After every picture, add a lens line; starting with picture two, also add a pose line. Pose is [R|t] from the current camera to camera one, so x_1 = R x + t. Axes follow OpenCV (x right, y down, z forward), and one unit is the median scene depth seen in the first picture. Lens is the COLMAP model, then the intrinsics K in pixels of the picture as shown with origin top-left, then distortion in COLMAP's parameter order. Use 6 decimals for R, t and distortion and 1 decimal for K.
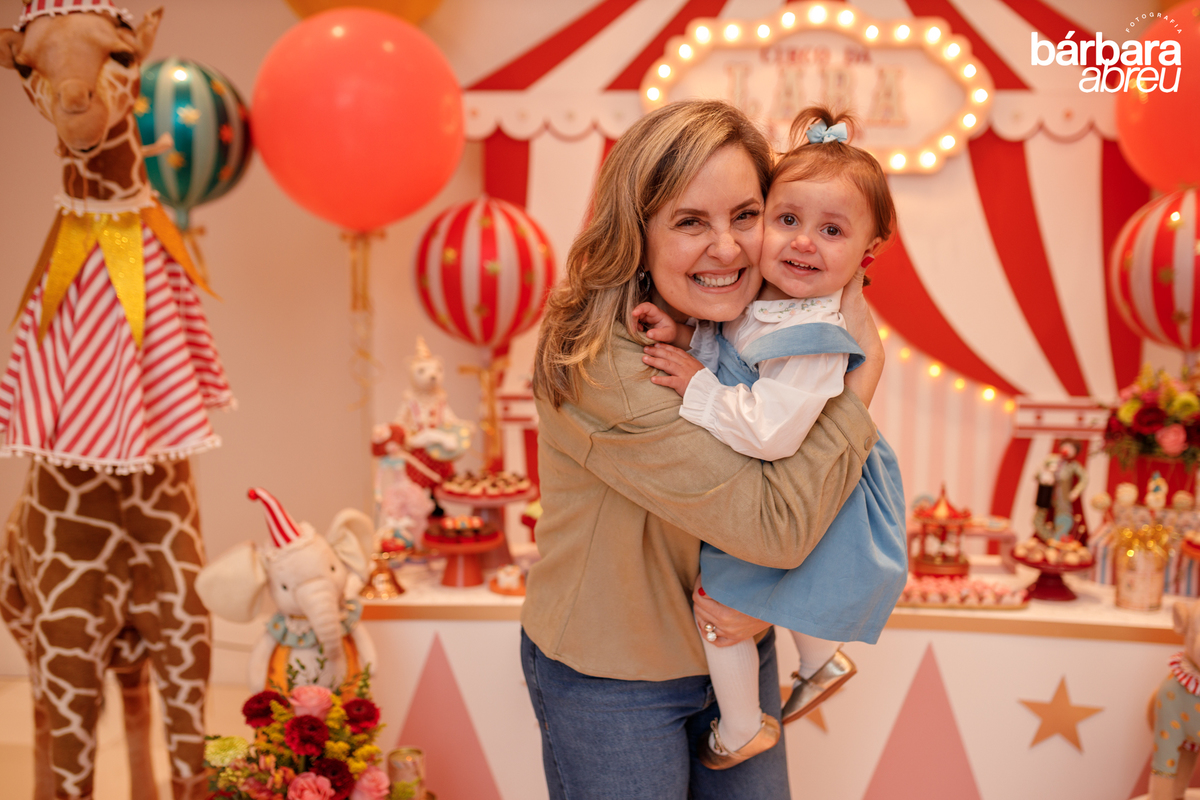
lens RADIAL K [[1240.5, 0, 640.3], [0, 1240.5, 428.3], [0, 0, 1]] dist [-0.071623, 0.112871]
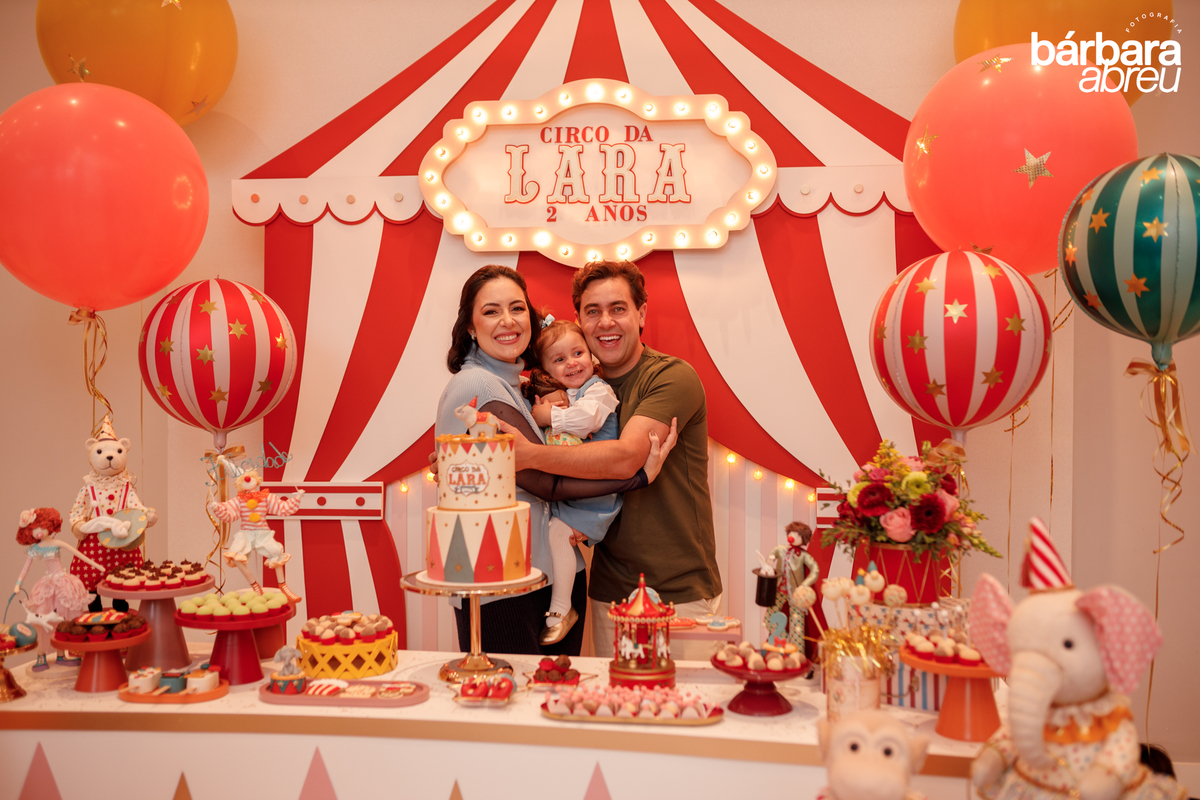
lens RADIAL K [[1147.5, 0, 606.8], [0, 1147.5, 396.9], [0, 0, 1]] dist [-0.062535, 0.094743]
pose [[0.998953, -0.005279, -0.045448, 0.254788], [-0.000377, 0.992338, -0.123550, 0.018908], [0.045752, 0.123437, 0.991297, 0.177404]]
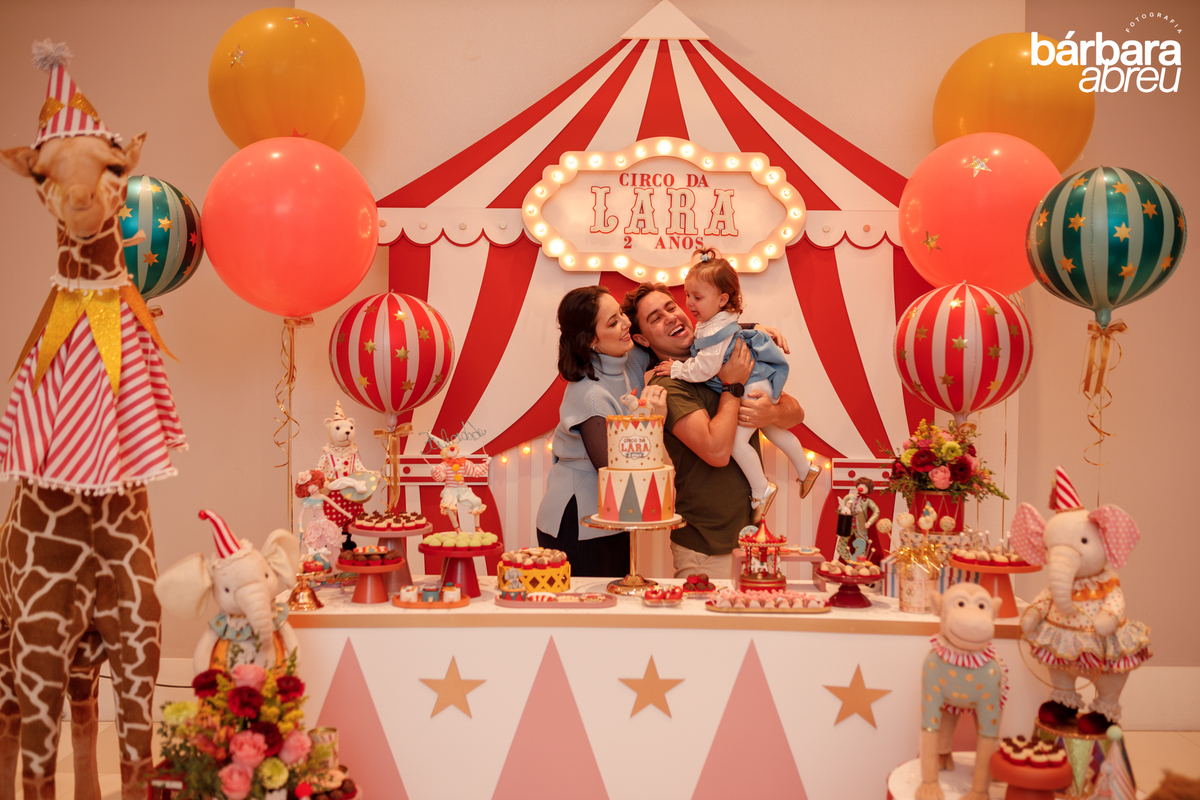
lens RADIAL K [[1147.5, 0, 606.8], [0, 1147.5, 396.9], [0, 0, 1]] dist [-0.062535, 0.094743]
pose [[0.997714, -0.000682, 0.067580, 0.011203], [0.008195, 0.993791, -0.110958, 0.052461], [-0.067085, 0.111258, 0.991525, -0.141637]]
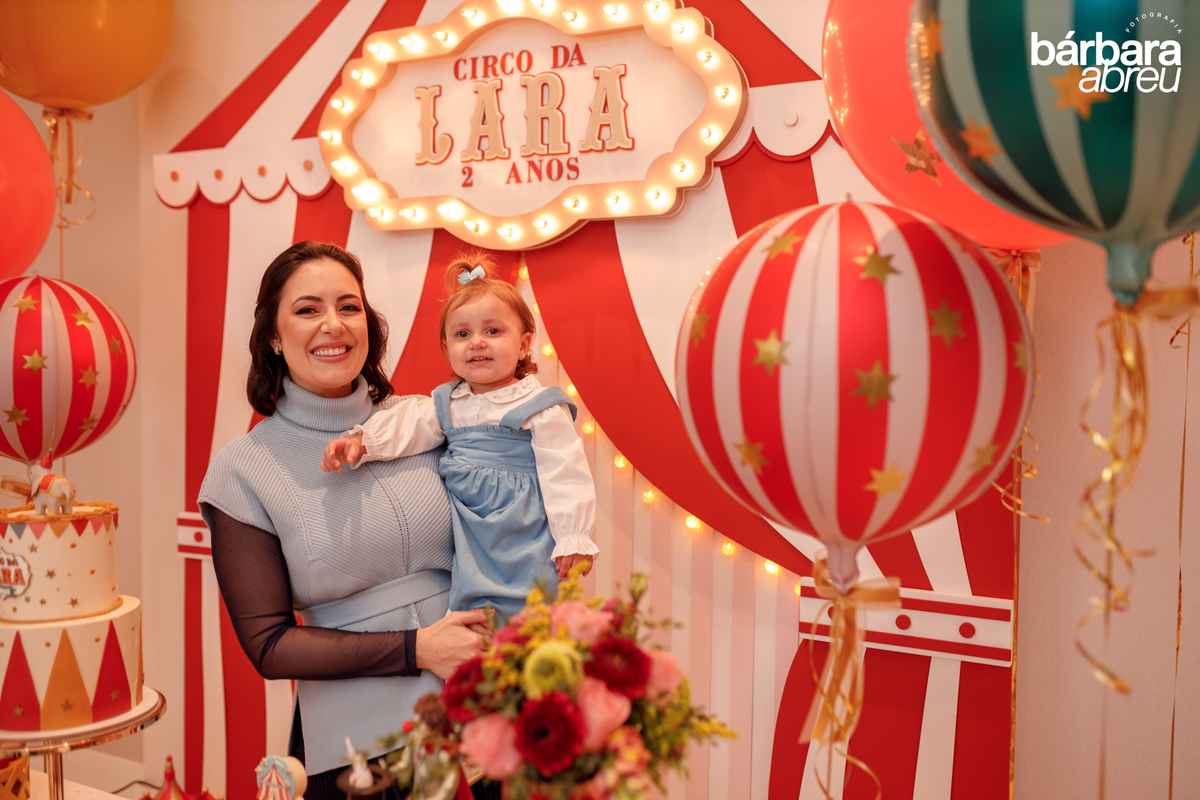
lens RADIAL K [[1147.5, 0, 606.8], [0, 1147.5, 396.9], [0, 0, 1]] dist [-0.062535, 0.094743]
pose [[0.909334, 0.015694, -0.415770, 0.615429], [-0.057205, 0.994514, -0.087573, -0.079215], [0.412115, 0.103417, 0.905244, 0.604654]]
